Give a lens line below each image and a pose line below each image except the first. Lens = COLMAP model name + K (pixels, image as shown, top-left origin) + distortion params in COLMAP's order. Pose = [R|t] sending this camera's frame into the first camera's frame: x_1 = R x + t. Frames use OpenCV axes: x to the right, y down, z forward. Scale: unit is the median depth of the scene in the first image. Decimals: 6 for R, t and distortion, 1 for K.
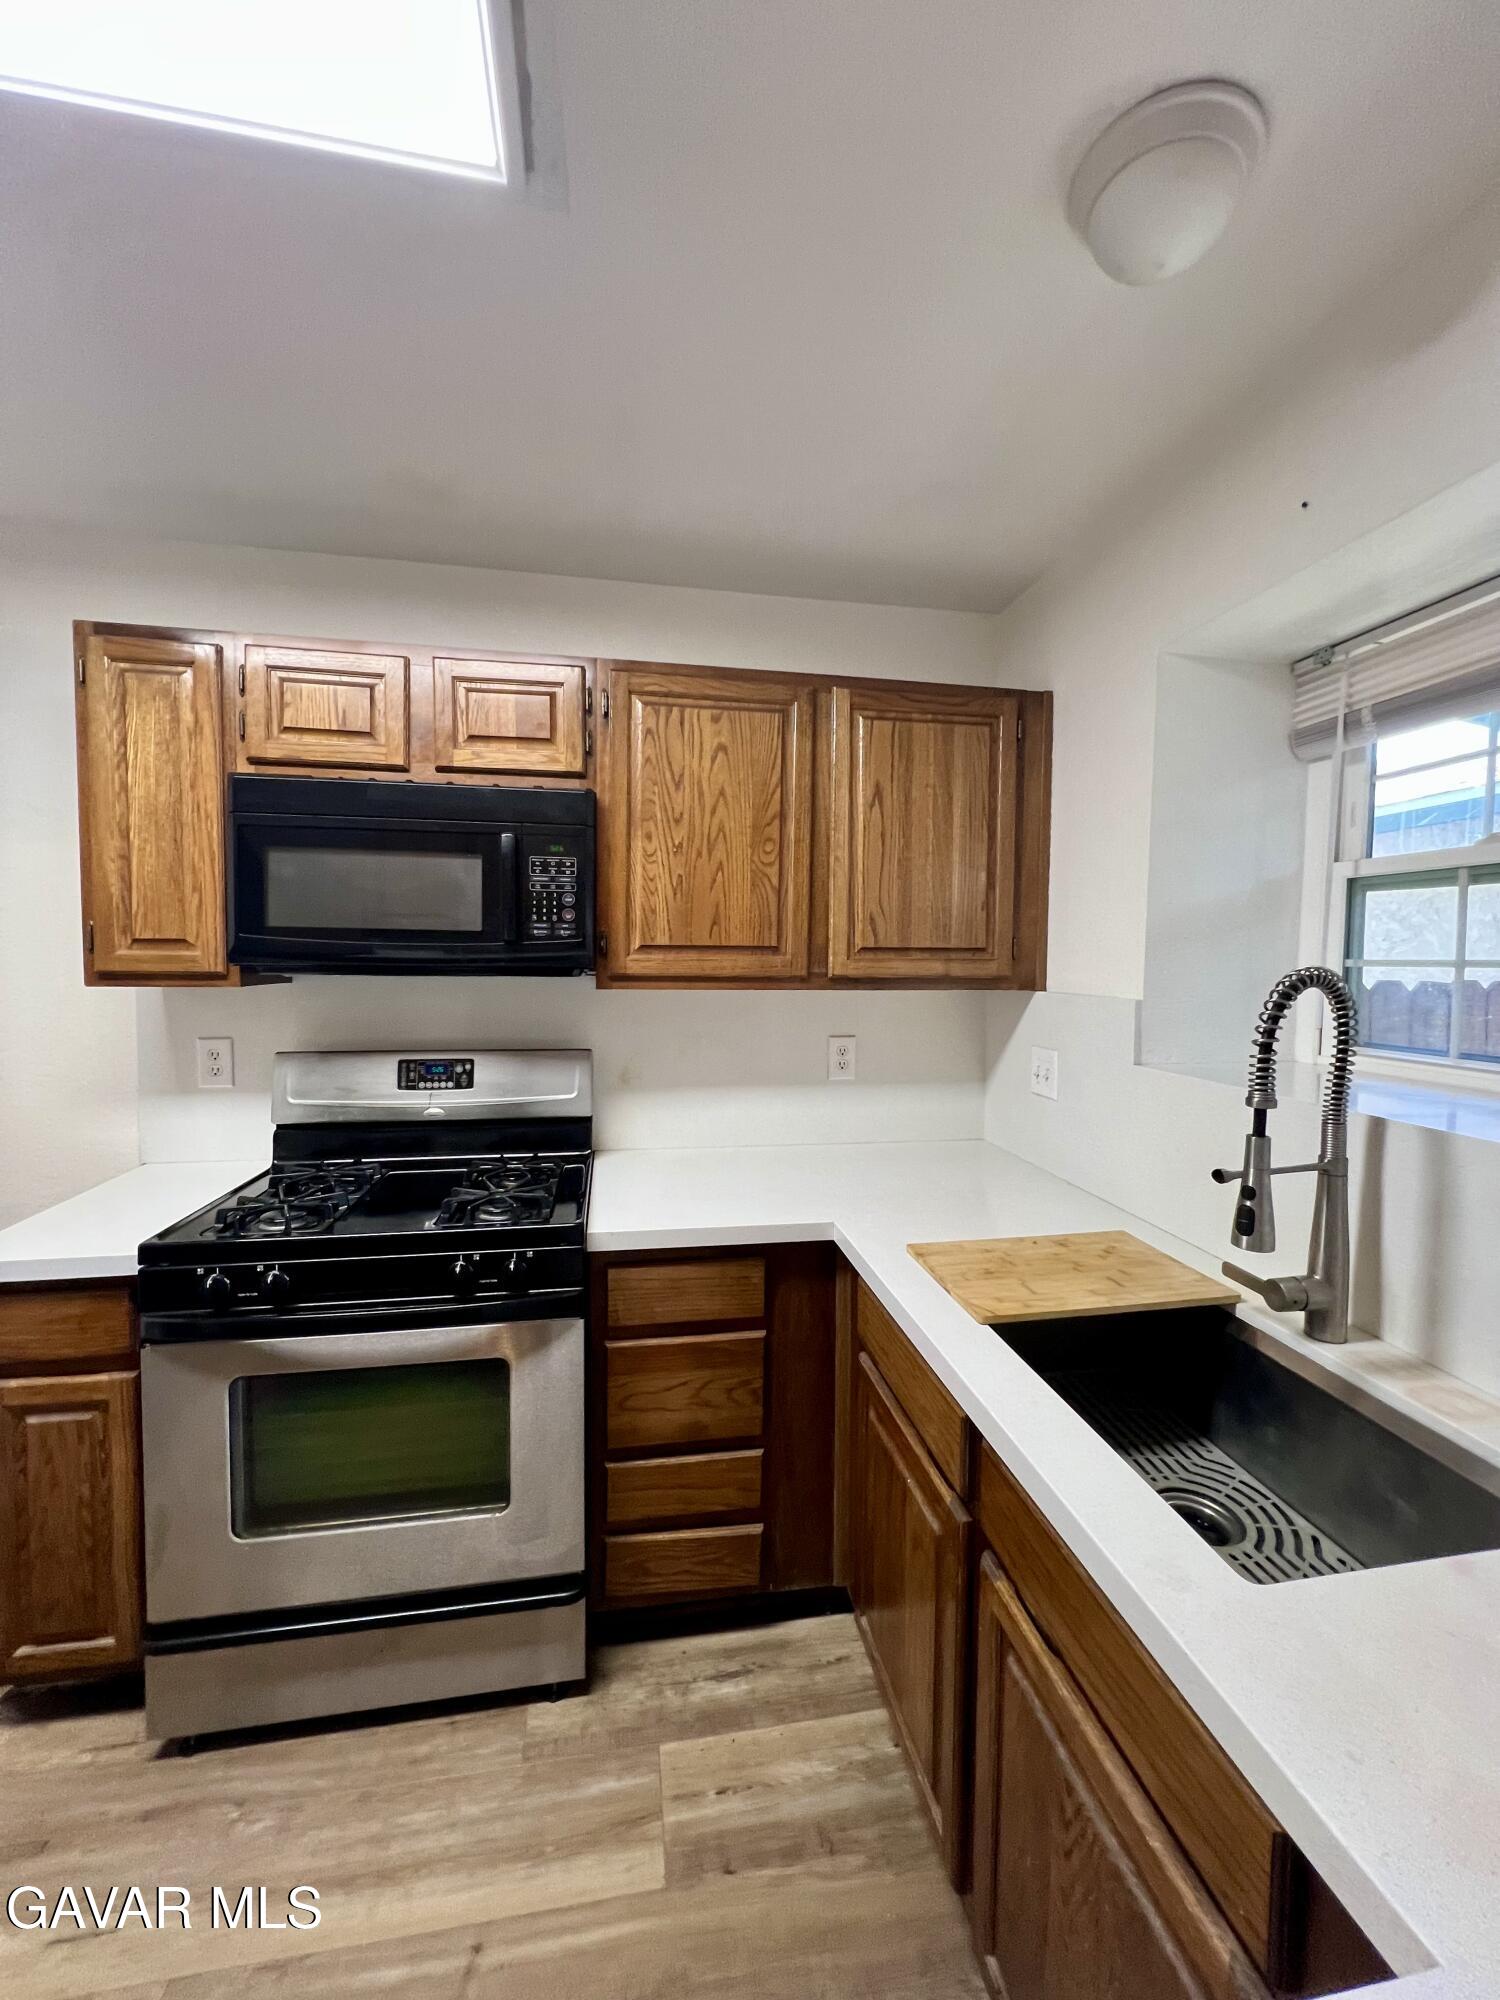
lens RADIAL K [[801.4, 0, 755.9], [0, 801.4, 994.2], [0, 0, 1]] dist [0.000002, 0.000176]
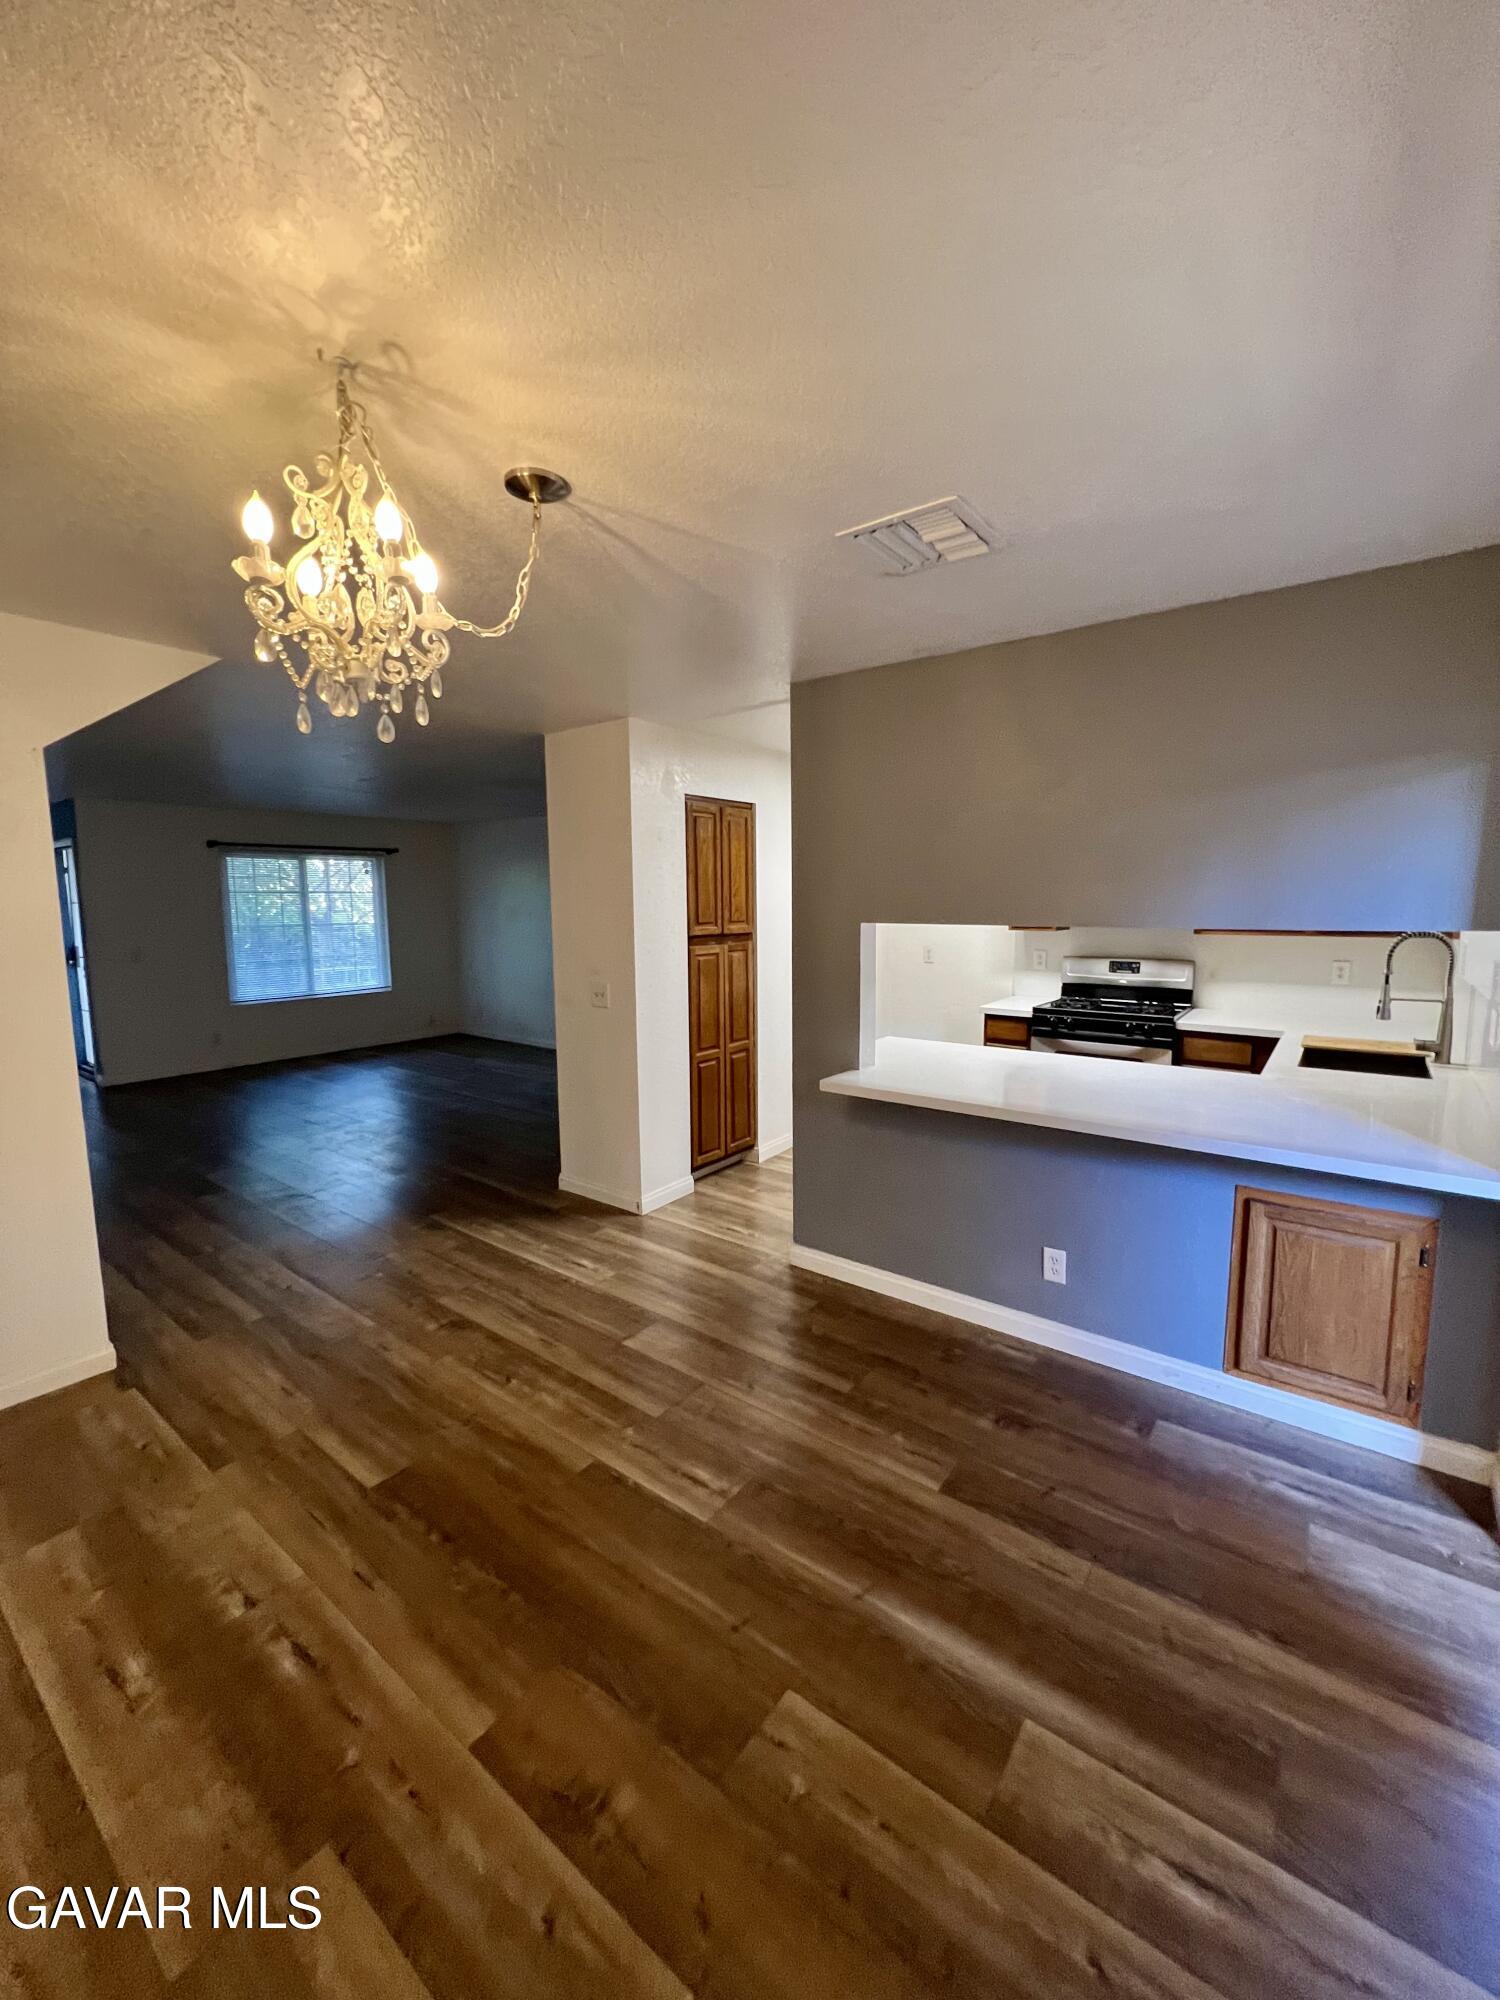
lens RADIAL K [[801.4, 0, 755.9], [0, 801.4, 994.2], [0, 0, 1]] dist [0.000002, 0.000176]
pose [[0.685031, 0.073255, -0.724821, 0.639283], [-0.013915, 0.996066, 0.087517, -0.019644], [0.728381, -0.049866, 0.683356, -1.568882]]
